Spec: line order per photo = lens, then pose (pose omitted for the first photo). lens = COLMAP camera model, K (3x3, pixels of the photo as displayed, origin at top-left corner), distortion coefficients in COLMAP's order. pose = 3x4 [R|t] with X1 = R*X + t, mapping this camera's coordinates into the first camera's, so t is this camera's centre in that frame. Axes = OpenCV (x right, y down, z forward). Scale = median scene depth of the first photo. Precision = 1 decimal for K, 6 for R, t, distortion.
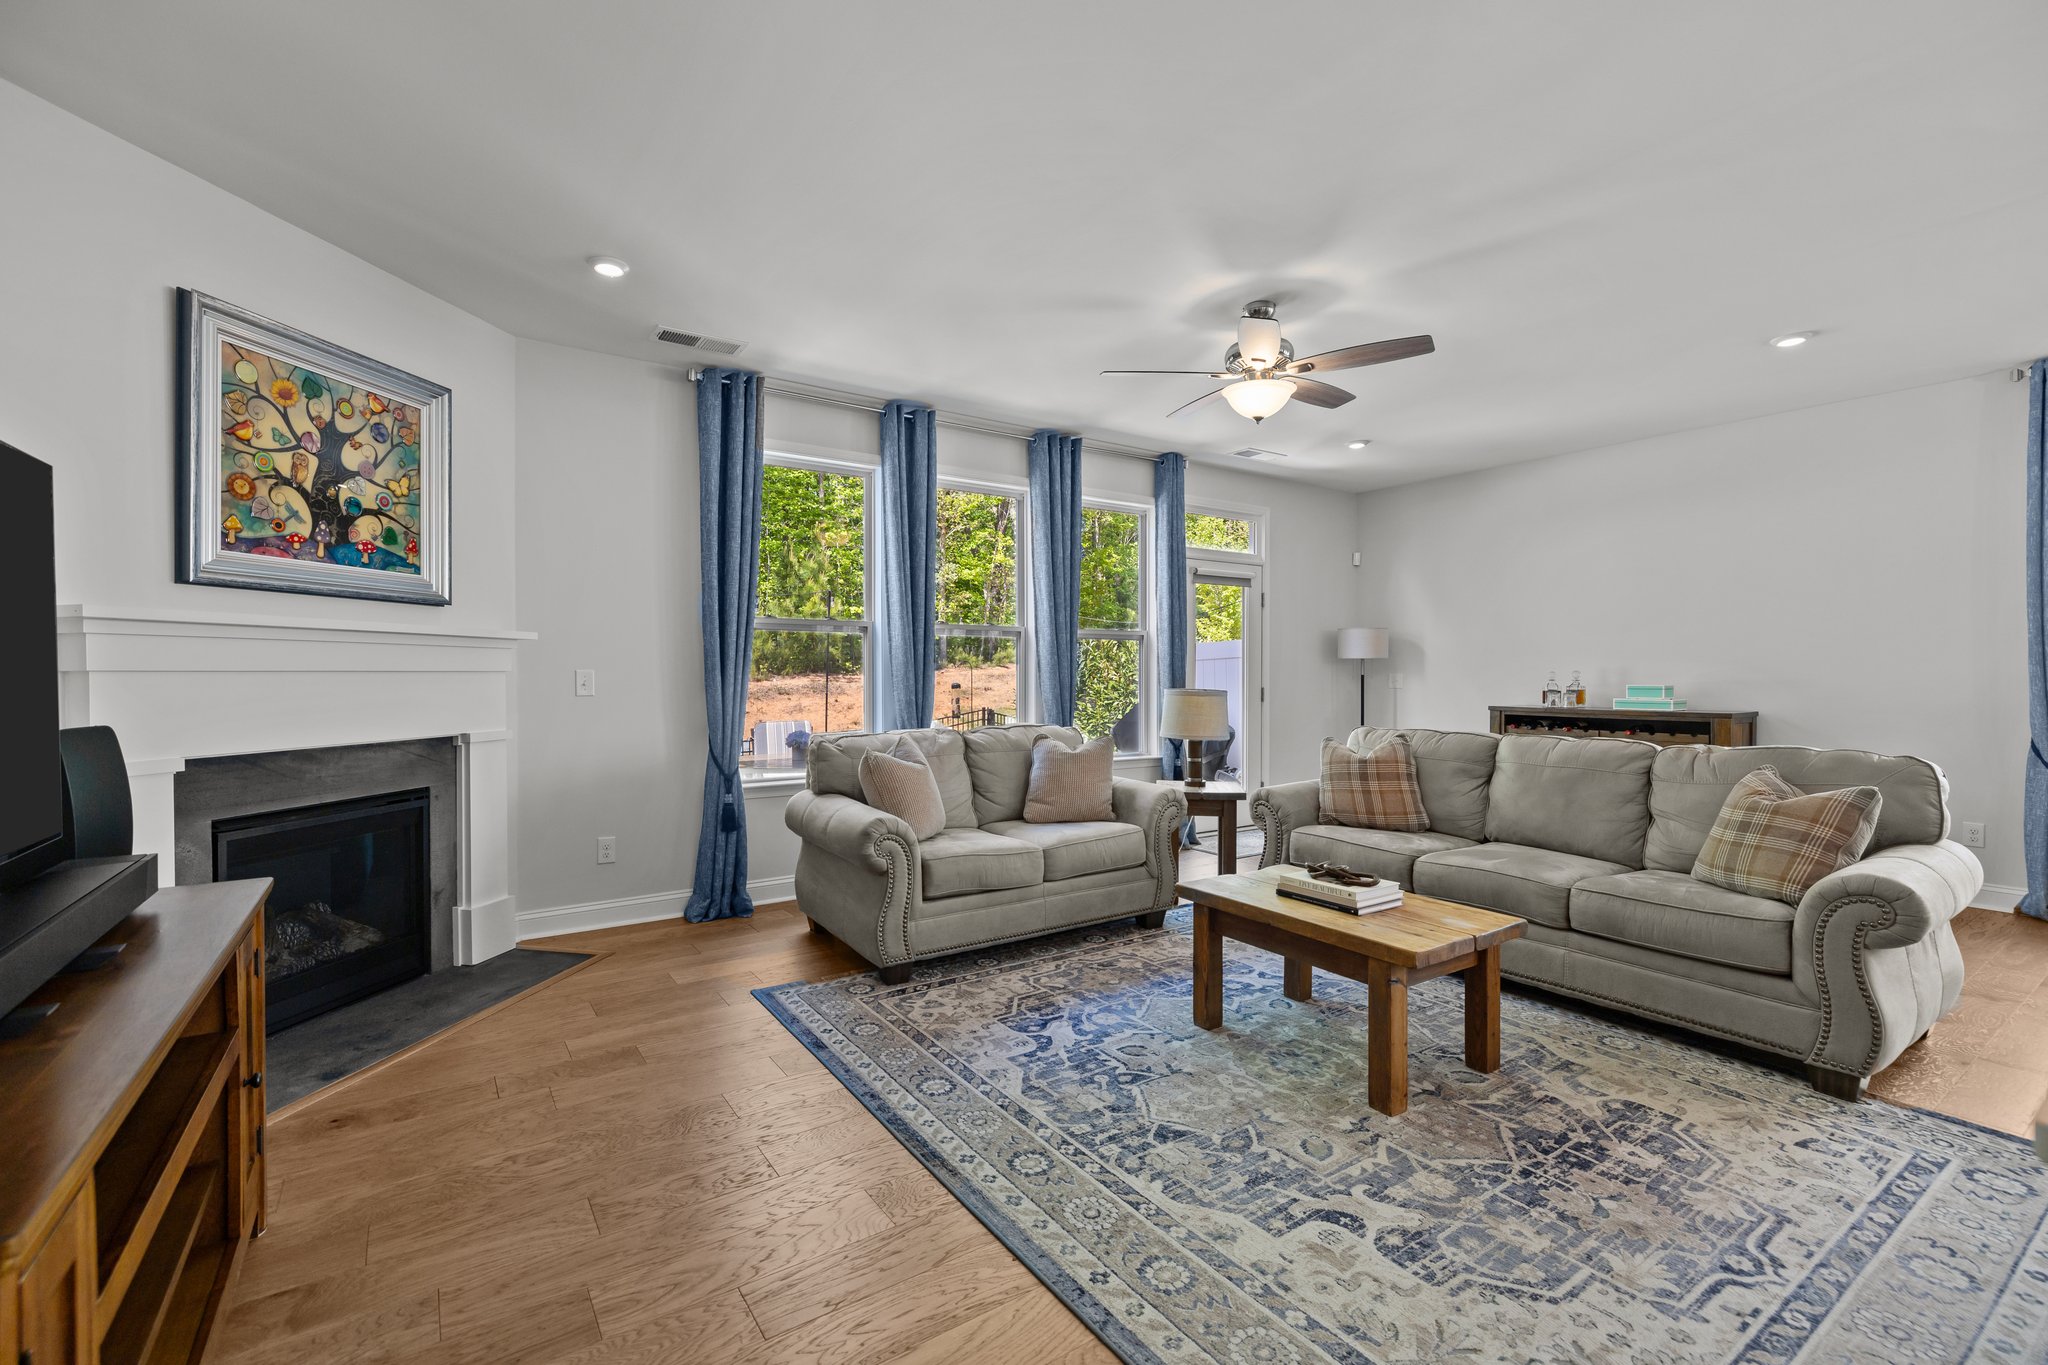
lens RADIAL K [[881.4, 0, 1024.0], [0, 881.4, 682.5], [0, 0, 1]] dist [0.000436, 0.000054]
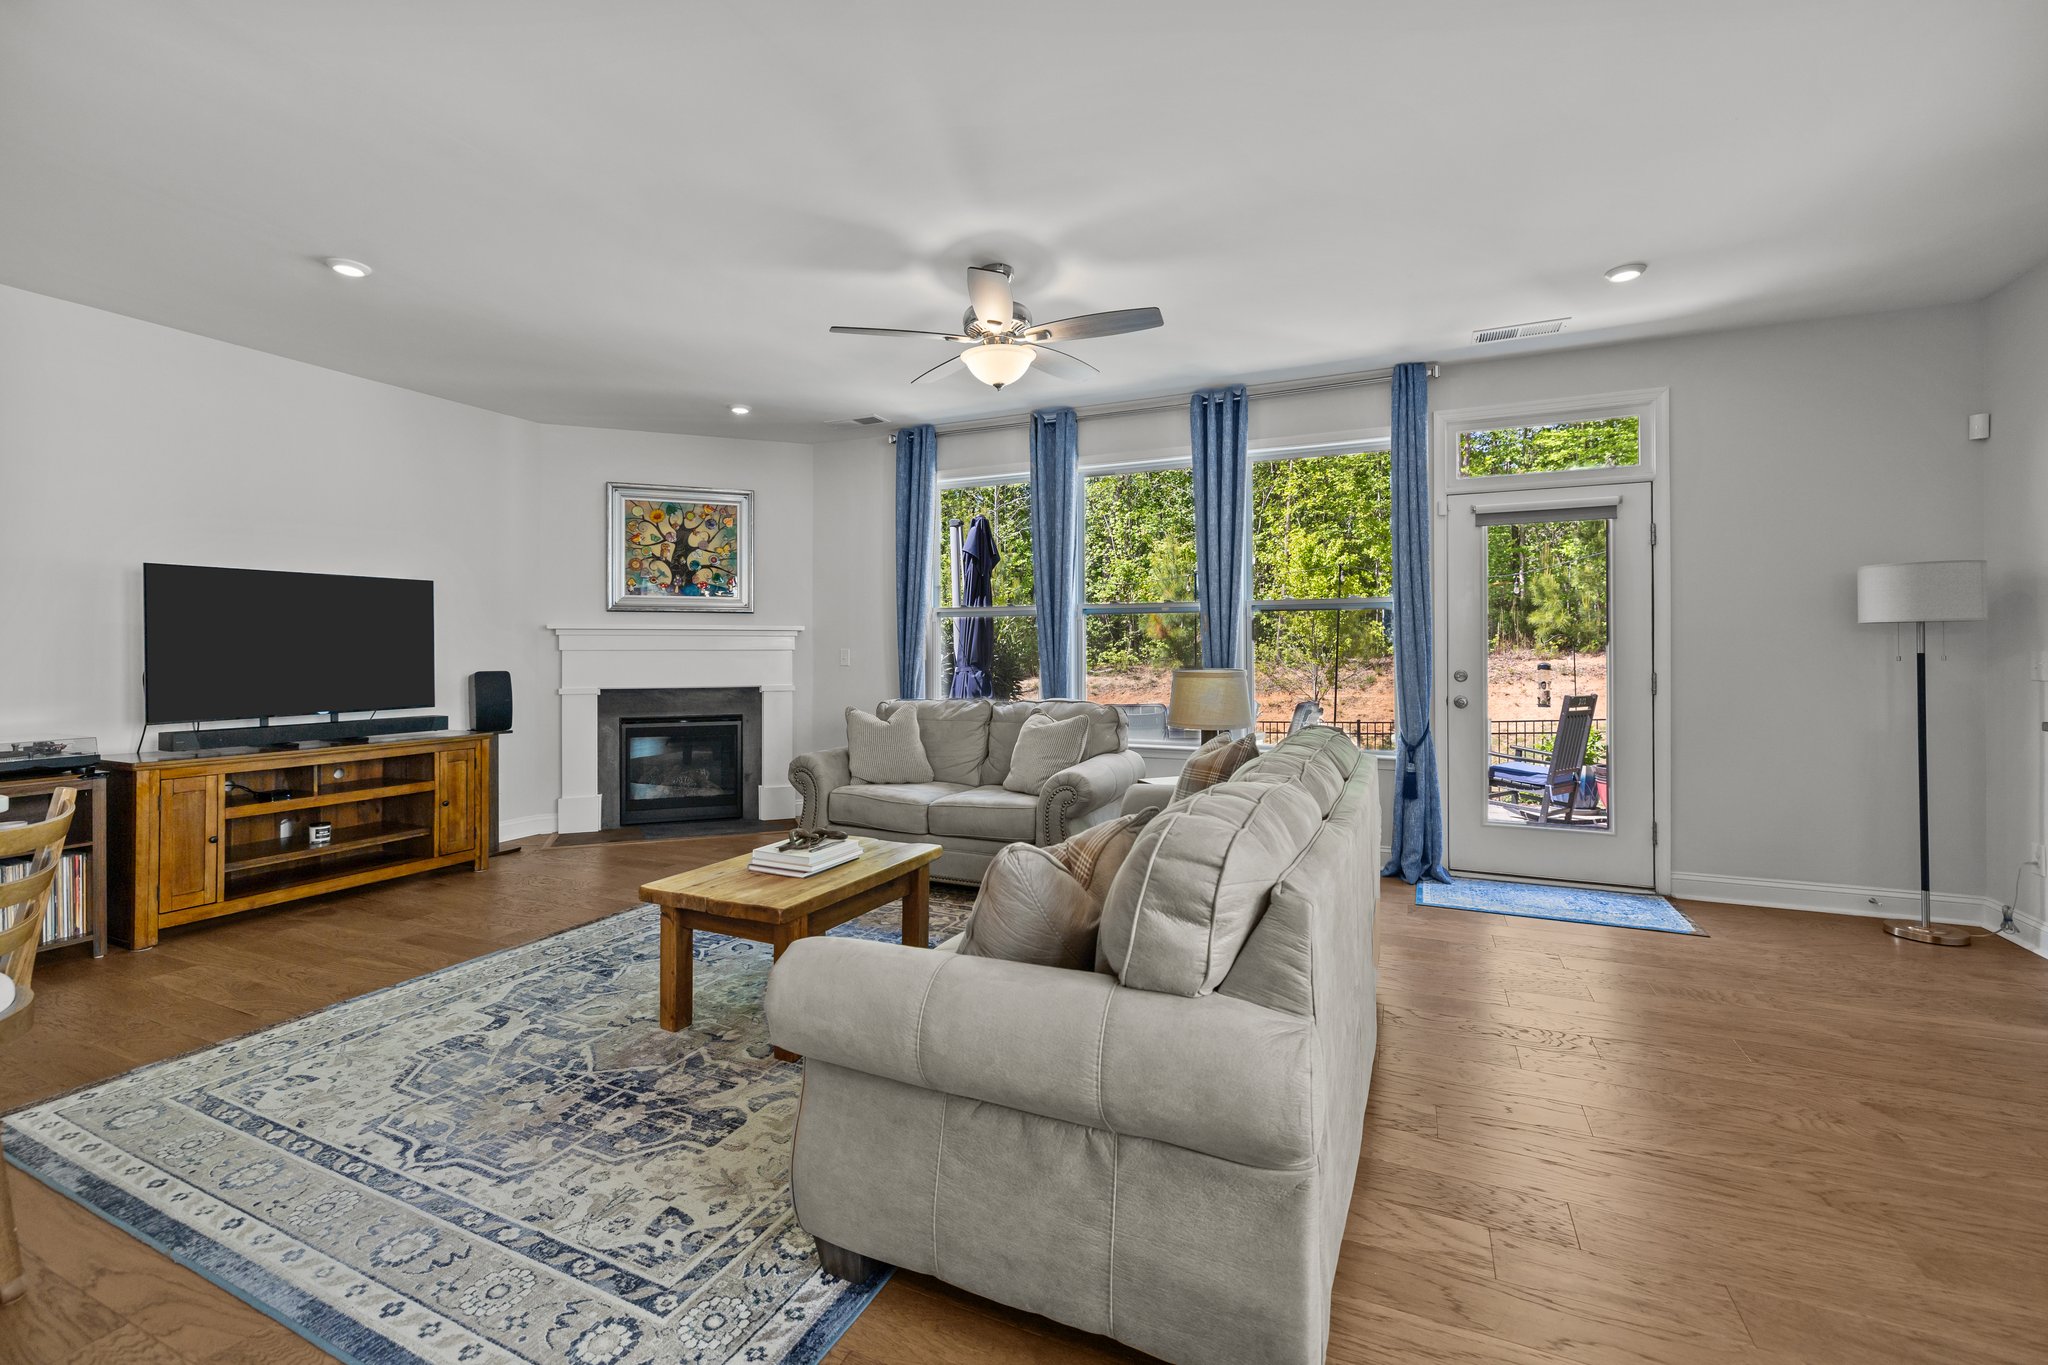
lens RADIAL K [[881.3, 0, 1000.0], [0, 881.3, 654.7], [0, 0, 1]] dist [-0.000838, 0.000098]
pose [[0.508686, 0.003731, -0.860944, 1.697890], [-0.009756, 0.999951, -0.001431, -0.008996], [0.860897, 0.009127, 0.508697, 0.805787]]
